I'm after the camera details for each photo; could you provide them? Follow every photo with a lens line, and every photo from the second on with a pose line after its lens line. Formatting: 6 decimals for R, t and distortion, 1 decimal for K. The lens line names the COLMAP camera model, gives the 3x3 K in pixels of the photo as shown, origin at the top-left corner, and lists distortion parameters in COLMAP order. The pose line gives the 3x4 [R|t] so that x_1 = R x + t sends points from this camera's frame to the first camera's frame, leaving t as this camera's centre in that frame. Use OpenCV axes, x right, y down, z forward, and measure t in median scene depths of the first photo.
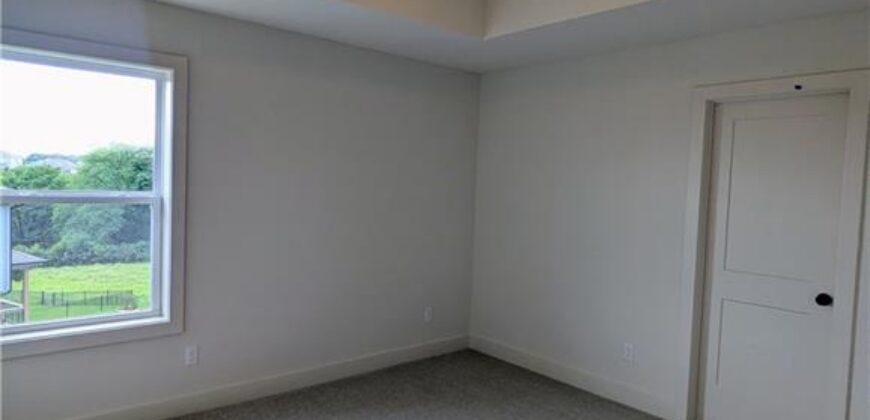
lens RADIAL K [[480.9, 0, 435.0], [0, 480.9, 210.0], [0, 0, 1]] dist [-0.000047, -0.000129]
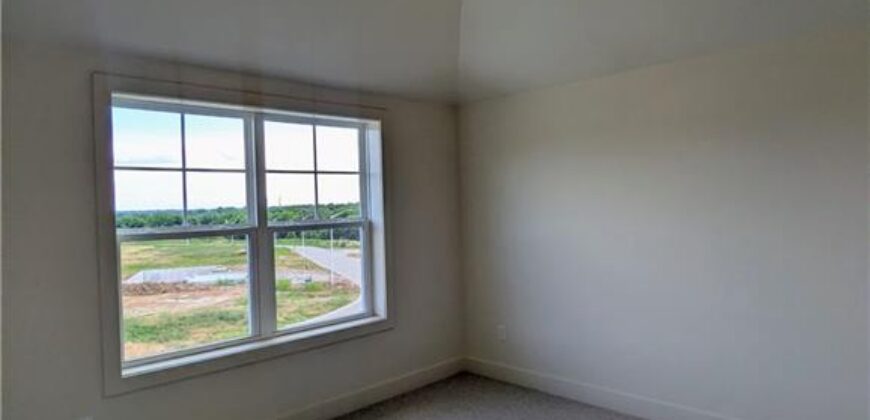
lens RADIAL K [[550.9, 0, 435.0], [0, 550.9, 210.0], [0, 0, 1]] dist [0.001690, 0.000313]
pose [[0.988285, -0.062462, 0.139250, -0.563025], [0.067946, 0.997076, -0.034978, 0.006501], [-0.136658, 0.044030, 0.989639, -0.424627]]
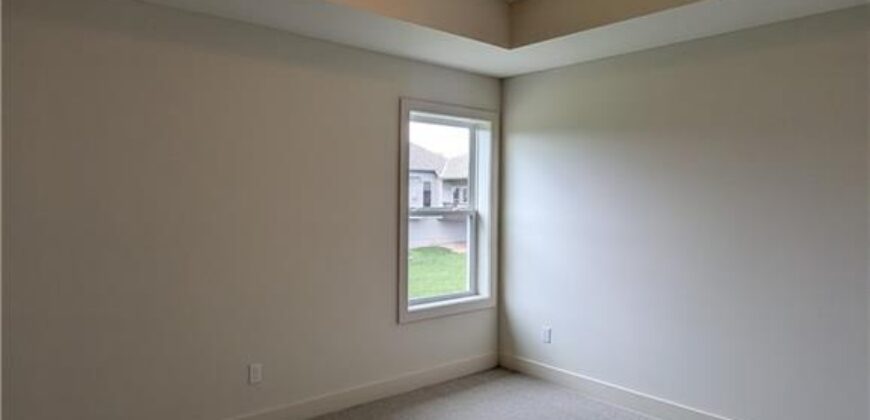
lens RADIAL K [[550.9, 0, 435.0], [0, 550.9, 210.0], [0, 0, 1]] dist [0.001690, 0.000313]
pose [[0.997424, -0.017457, 0.069578, -0.754512], [0.019213, 0.999512, -0.024646, 0.008063], [-0.069114, 0.025919, 0.997272, -0.571363]]
